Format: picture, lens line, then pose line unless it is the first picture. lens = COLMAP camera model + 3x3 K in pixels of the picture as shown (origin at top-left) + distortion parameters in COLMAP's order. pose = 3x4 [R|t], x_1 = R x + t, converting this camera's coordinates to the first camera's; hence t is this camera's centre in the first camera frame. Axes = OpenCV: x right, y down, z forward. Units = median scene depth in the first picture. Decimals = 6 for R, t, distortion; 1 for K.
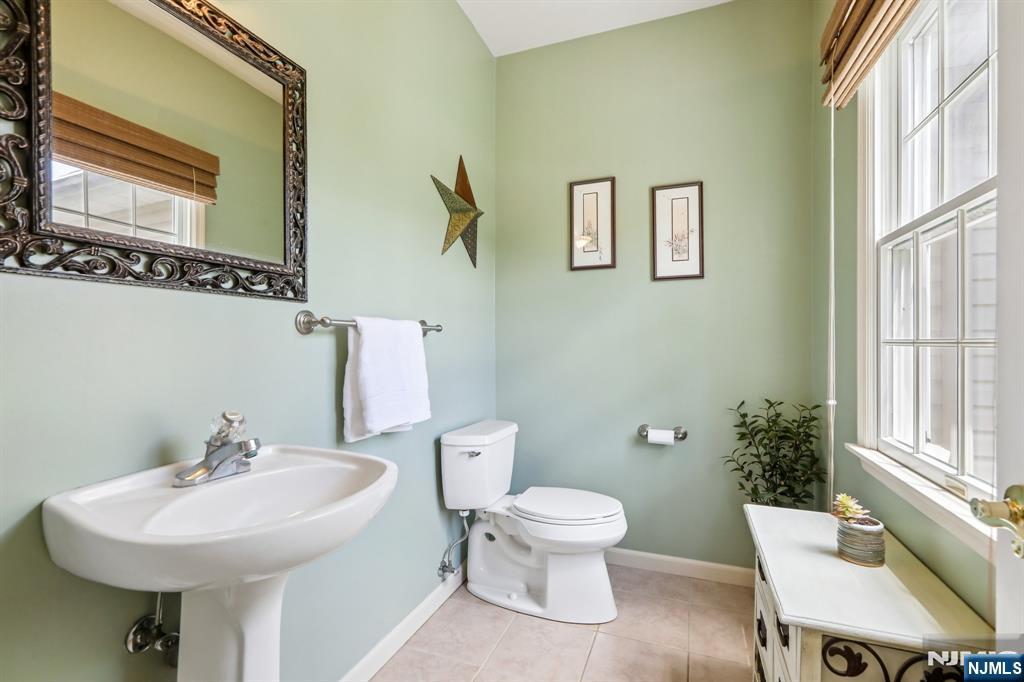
lens RADIAL K [[470.7, 0, 510.8], [0, 470.7, 341.7], [0, 0, 1]] dist [0.009345, -0.001110]
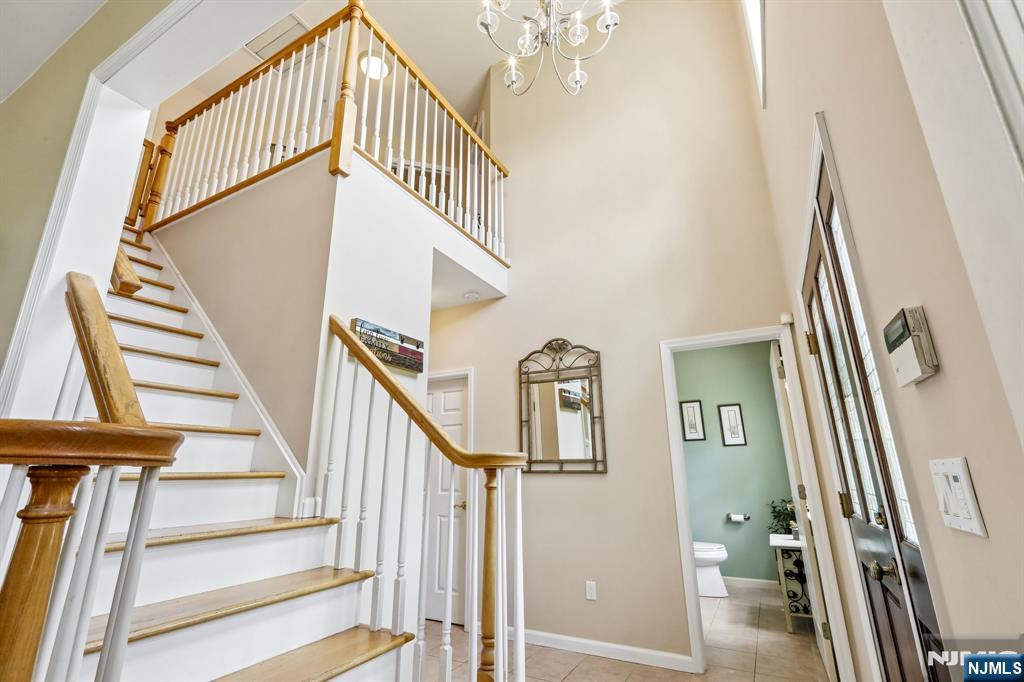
lens RADIAL K [[470.7, 0, 510.3], [0, 470.7, 344.2], [0, 0, 1]] dist [0.009345, -0.001110]
pose [[0.991490, -0.045408, -0.122009, -0.430976], [0.010897, 0.962857, -0.269792, 0.000000], [0.129727, 0.266167, 0.955158, -1.472392]]
